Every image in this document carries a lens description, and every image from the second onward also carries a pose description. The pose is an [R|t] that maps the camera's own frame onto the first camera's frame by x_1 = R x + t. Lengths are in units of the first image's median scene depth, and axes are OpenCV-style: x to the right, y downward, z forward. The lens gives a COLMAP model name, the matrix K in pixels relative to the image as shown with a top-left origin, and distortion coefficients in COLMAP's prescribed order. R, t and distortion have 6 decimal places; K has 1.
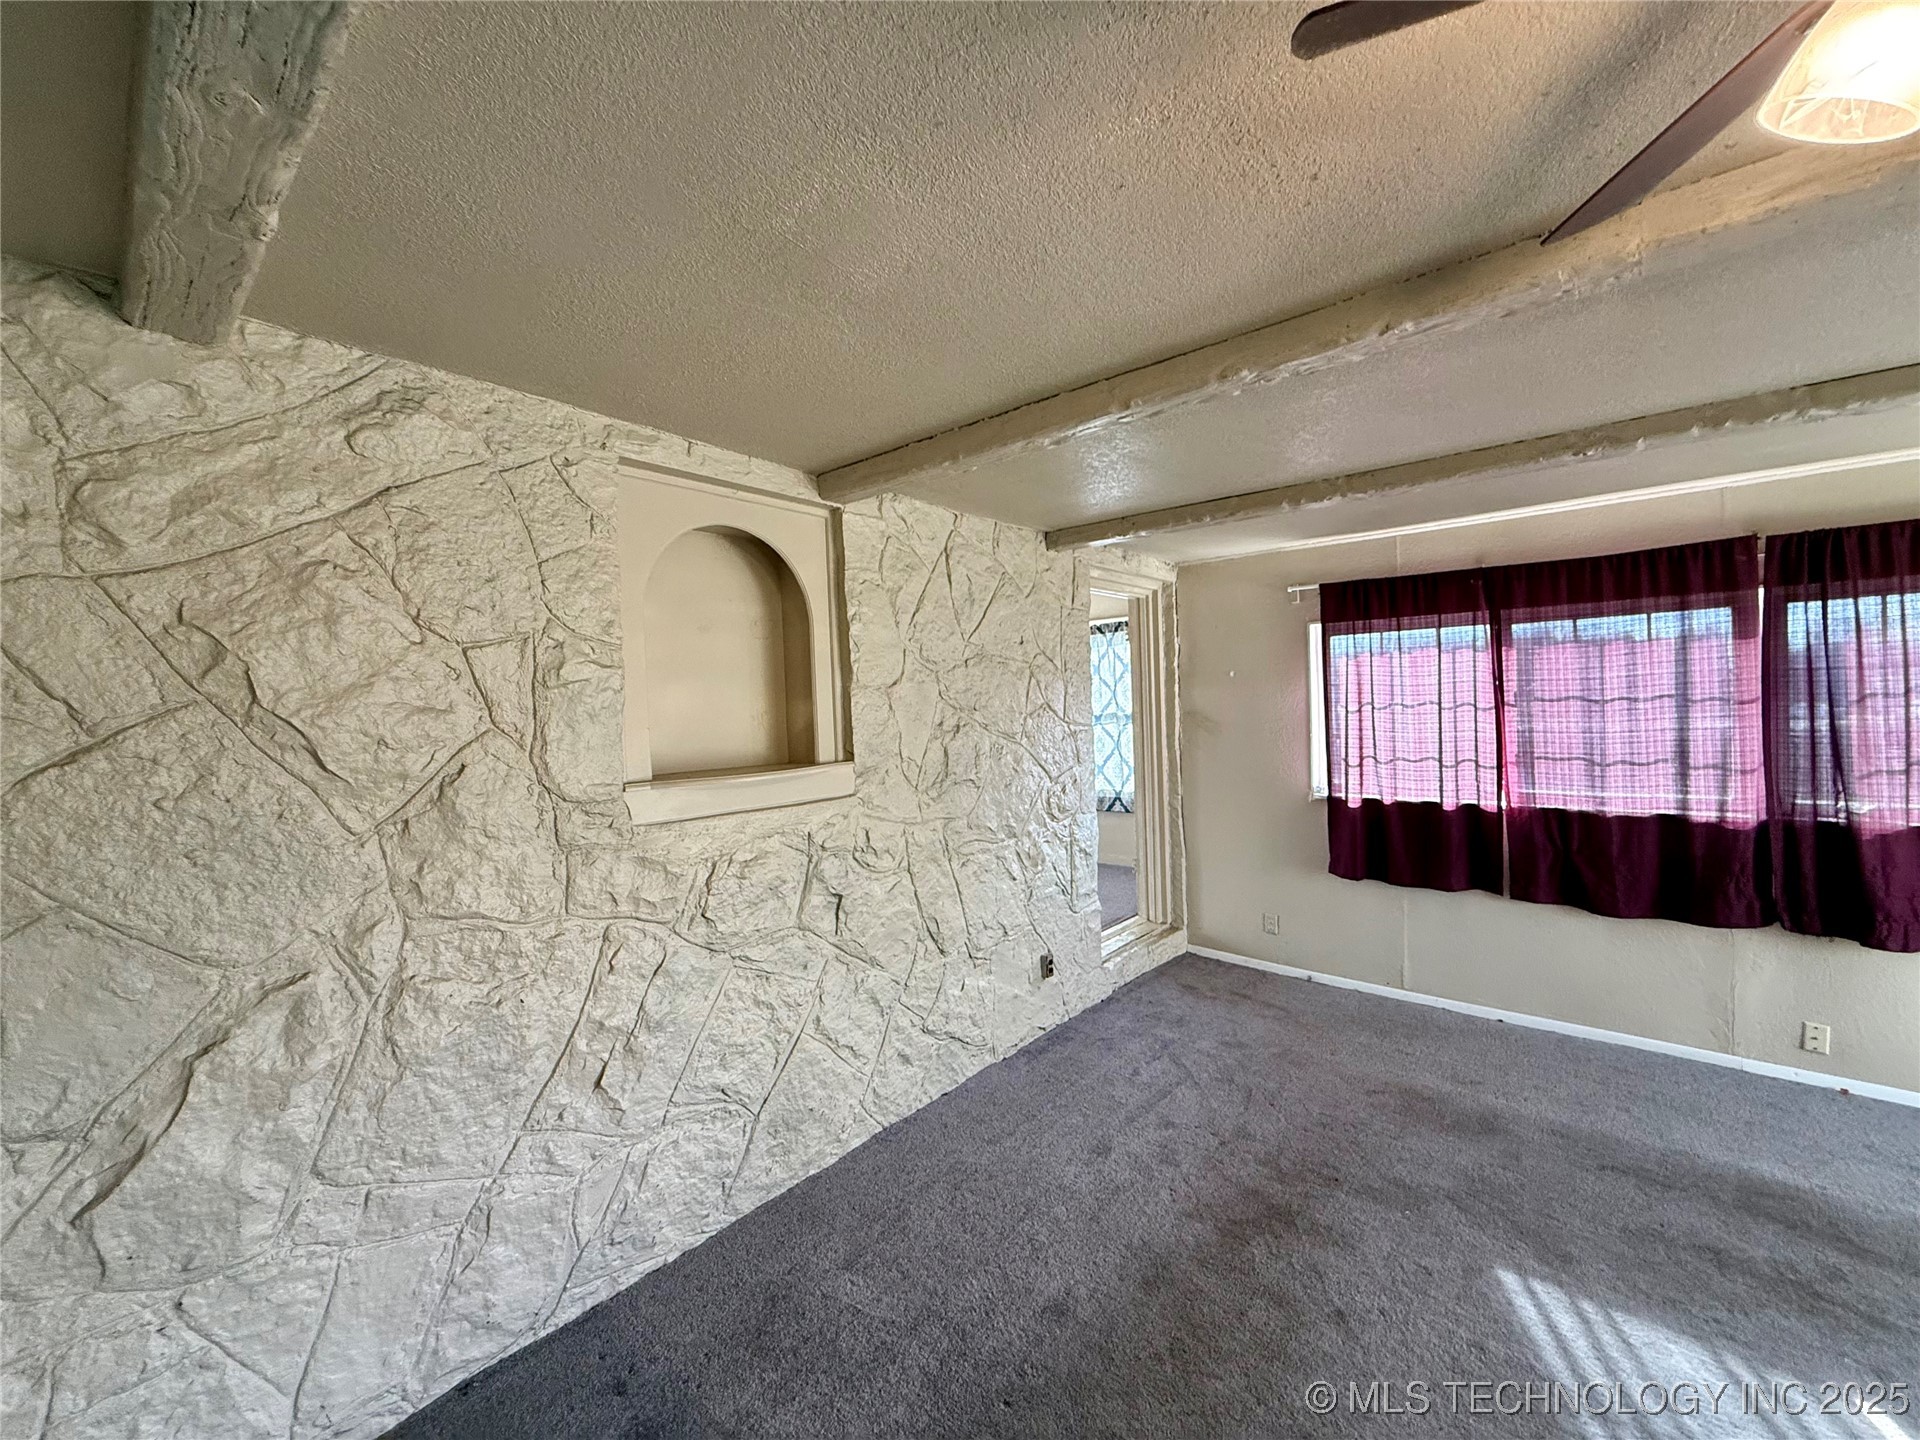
lens RADIAL K [[766.1, 0, 955.8], [0, 766.1, 726.3], [0, 0, 1]] dist [0.000008, 0.000854]
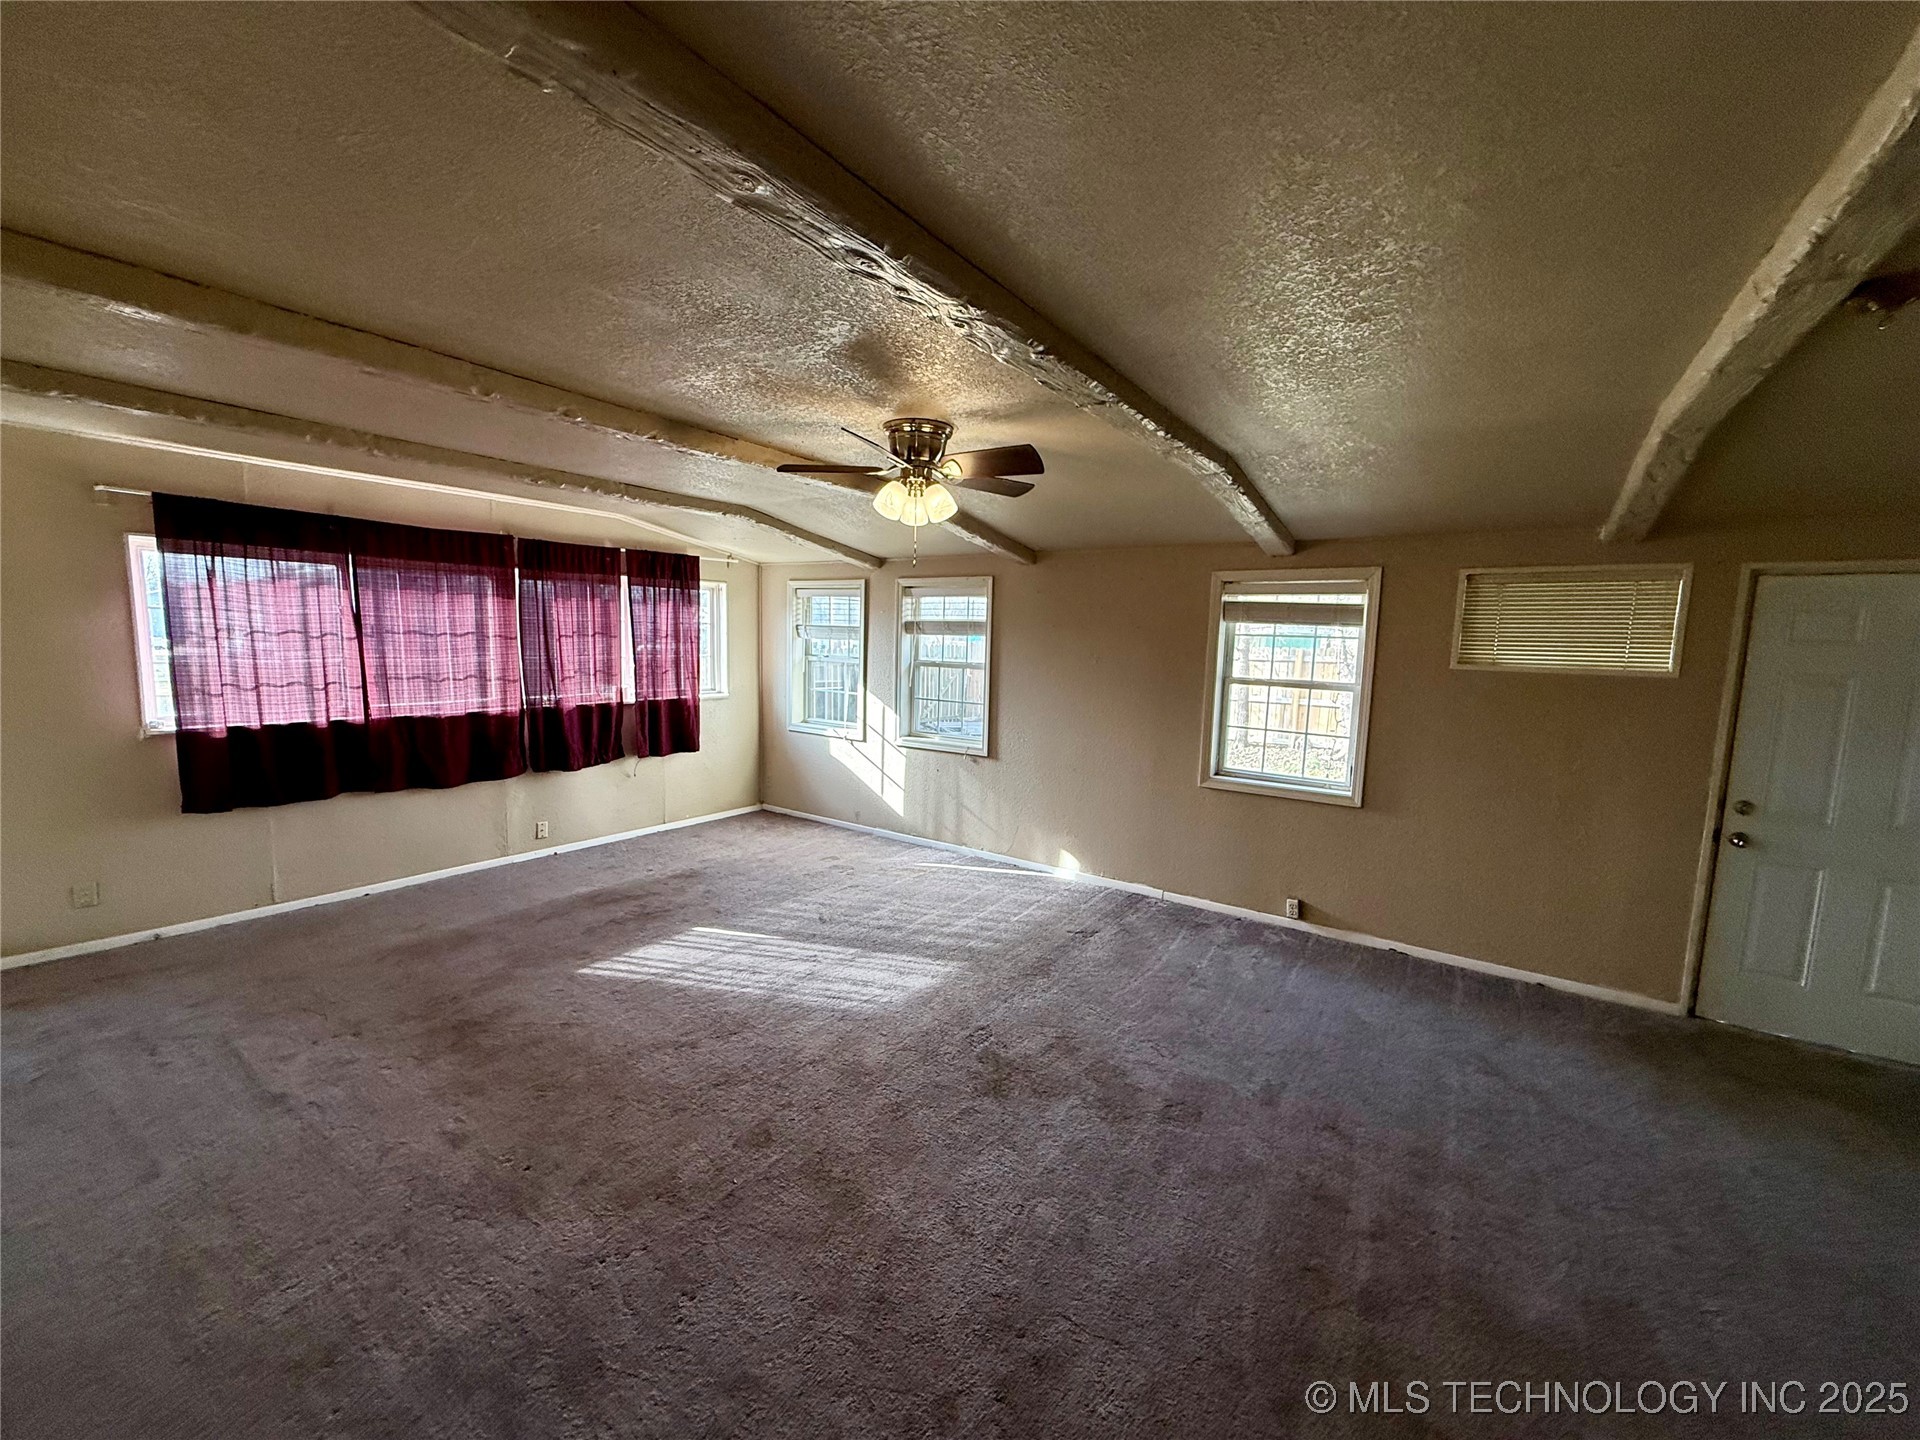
lens RADIAL K [[766.1, 0, 955.7], [0, 766.1, 722.2], [0, 0, 1]] dist [0.000008, 0.000854]
pose [[-0.100050, -0.085563, 0.991297, -0.624916], [0.005844, 0.996228, 0.086579, 0.009933], [-0.994965, 0.014455, -0.099172, 0.199793]]
